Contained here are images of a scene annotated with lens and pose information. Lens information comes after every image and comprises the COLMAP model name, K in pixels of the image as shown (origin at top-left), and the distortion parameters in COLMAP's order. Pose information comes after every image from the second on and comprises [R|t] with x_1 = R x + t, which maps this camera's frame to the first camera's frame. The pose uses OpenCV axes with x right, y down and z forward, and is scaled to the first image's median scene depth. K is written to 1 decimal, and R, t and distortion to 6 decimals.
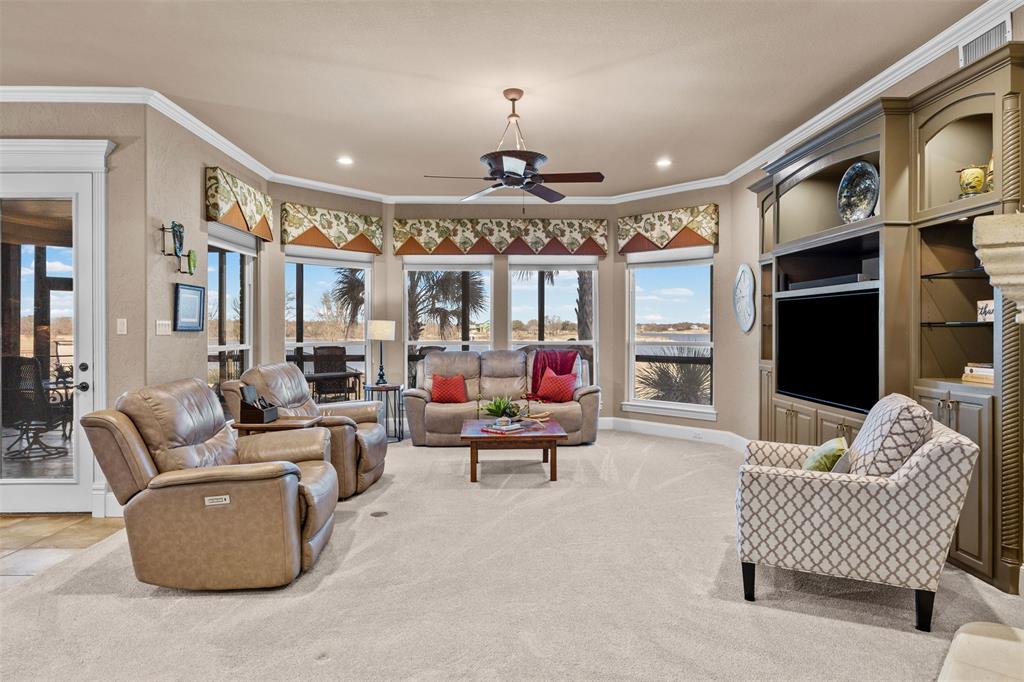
lens RADIAL K [[598.7, 0, 518.4], [0, 598.7, 321.3], [0, 0, 1]] dist [-0.008516, -0.000283]
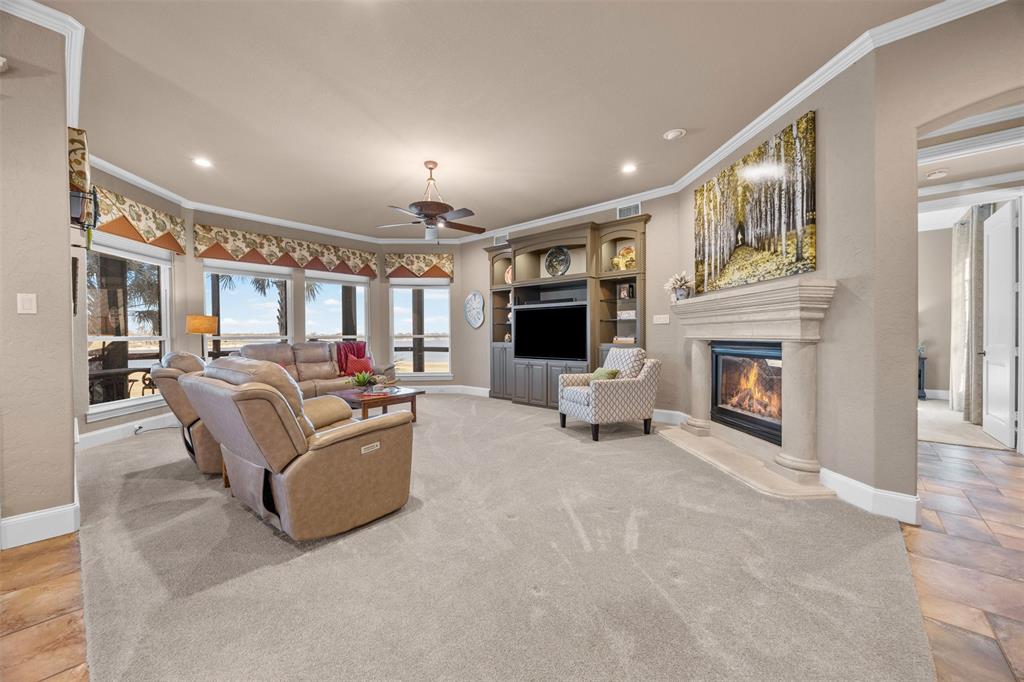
lens RADIAL K [[390.5, 0, 511.8], [0, 390.5, 338.9], [0, 0, 1]] dist [-0.006220, -0.000115]
pose [[0.673218, -0.010612, 0.739368, -0.378892], [-0.001151, 0.999881, 0.015400, 0.028864], [-0.739443, -0.011219, 0.673126, 0.111576]]
